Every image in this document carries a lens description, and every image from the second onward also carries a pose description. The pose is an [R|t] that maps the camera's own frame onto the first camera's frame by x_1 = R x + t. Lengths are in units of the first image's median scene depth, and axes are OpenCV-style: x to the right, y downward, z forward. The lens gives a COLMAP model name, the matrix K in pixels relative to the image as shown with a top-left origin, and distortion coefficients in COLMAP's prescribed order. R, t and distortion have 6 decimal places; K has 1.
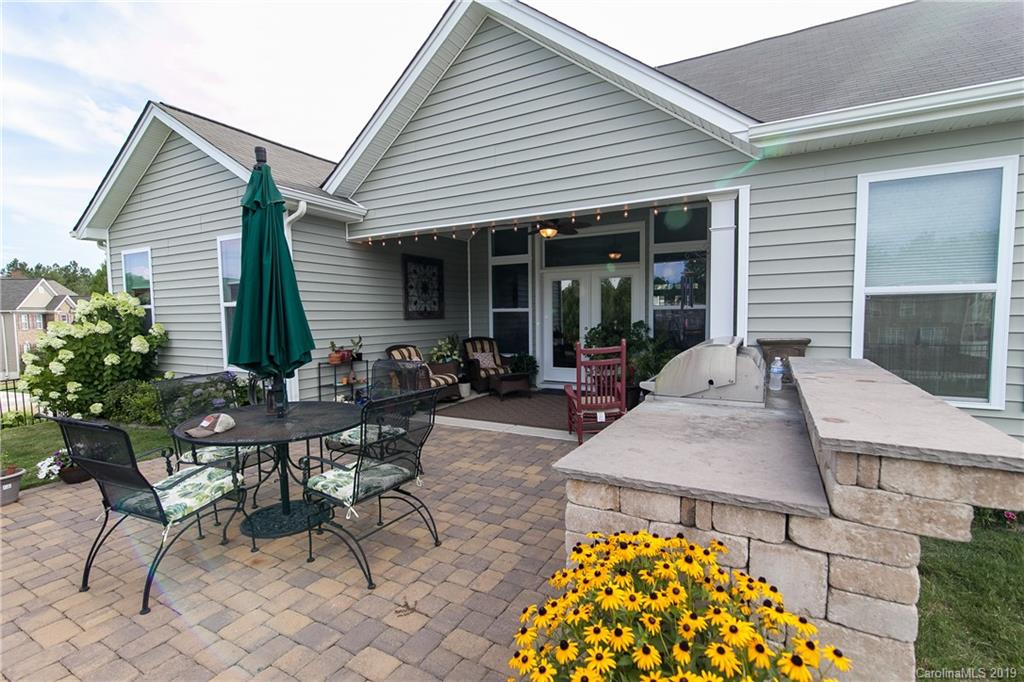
lens RADIAL K [[475.5, 0, 512.0], [0, 475.5, 341.0], [0, 0, 1]] dist [0.001342, 0.000275]
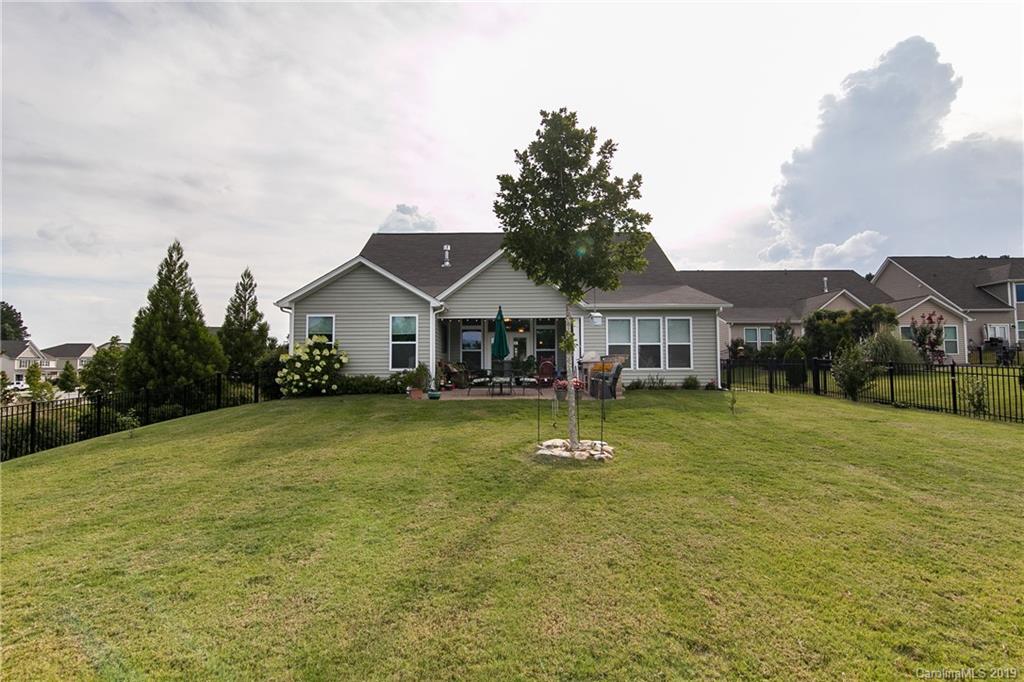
lens RADIAL K [[475.5, 0, 512.0], [0, 475.5, 341.0], [0, 0, 1]] dist [0.001342, 0.000275]
pose [[0.871506, 0.035525, 0.489097, -1.253248], [0.023141, 0.993282, -0.113381, 0.198422], [-0.489839, 0.110131, 0.864829, -1.355725]]
